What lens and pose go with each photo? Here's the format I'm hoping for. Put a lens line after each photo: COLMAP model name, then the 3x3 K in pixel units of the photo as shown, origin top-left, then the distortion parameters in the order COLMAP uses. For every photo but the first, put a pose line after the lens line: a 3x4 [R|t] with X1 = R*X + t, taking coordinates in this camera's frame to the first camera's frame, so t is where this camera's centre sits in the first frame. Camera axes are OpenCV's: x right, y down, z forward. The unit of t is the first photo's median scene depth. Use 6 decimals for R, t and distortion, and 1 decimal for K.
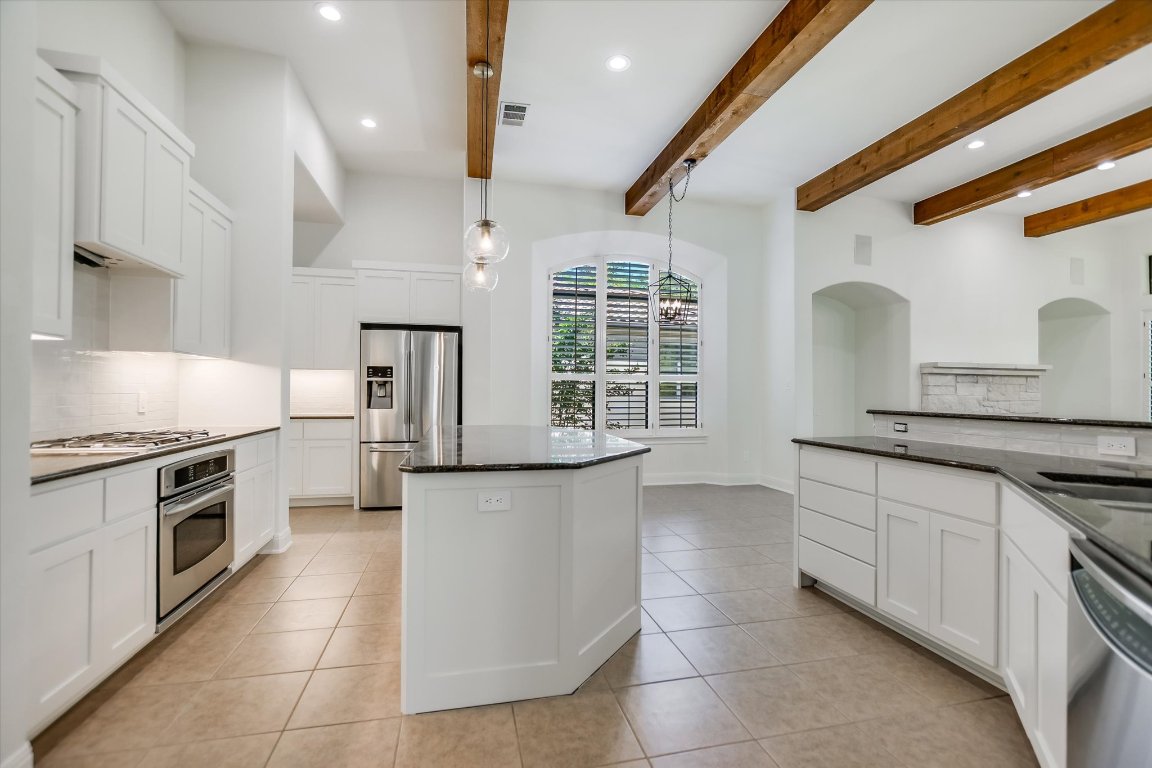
lens RADIAL K [[505.0, 0, 578.4], [0, 505.0, 389.1], [0, 0, 1]] dist [-0.021574, 0.000548]
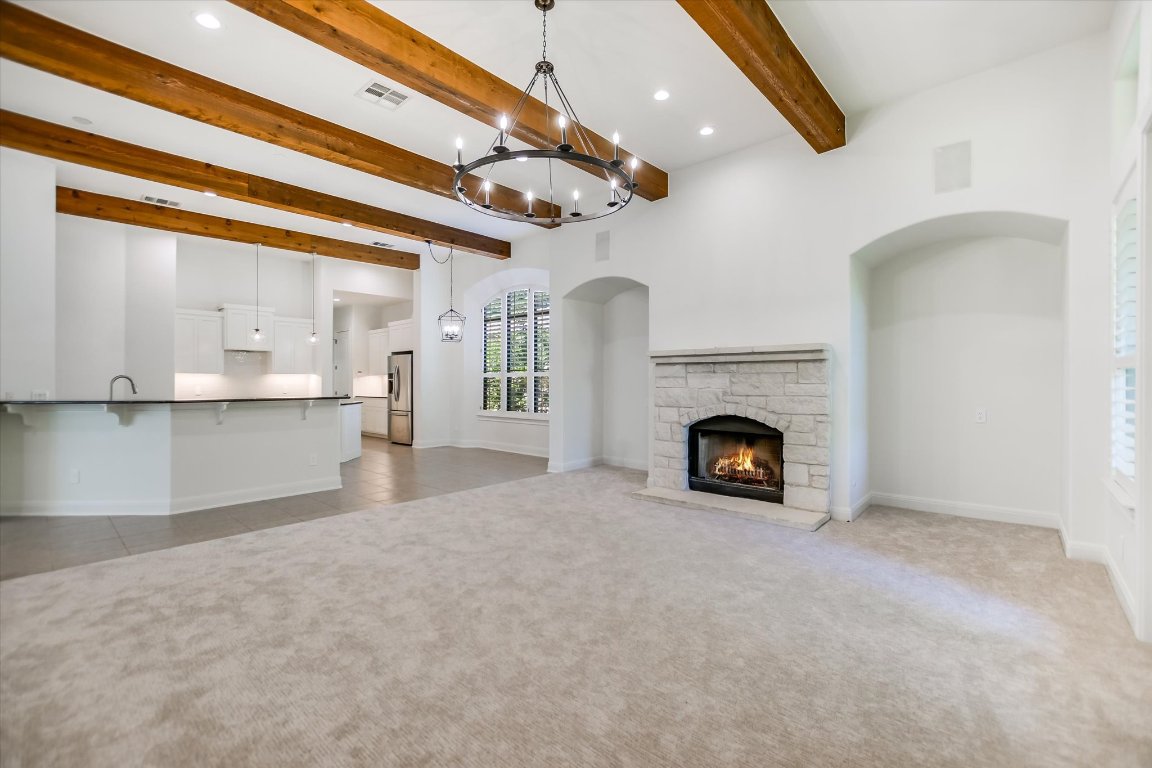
lens RADIAL K [[505.0, 0, 578.1], [0, 505.0, 382.5], [0, 0, 1]] dist [-0.021574, 0.000548]
pose [[0.572309, -0.007534, -0.820004, 1.357327], [0.007600, 0.999964, -0.003883, 0.004752], [0.820003, -0.004010, 0.572345, 0.358926]]
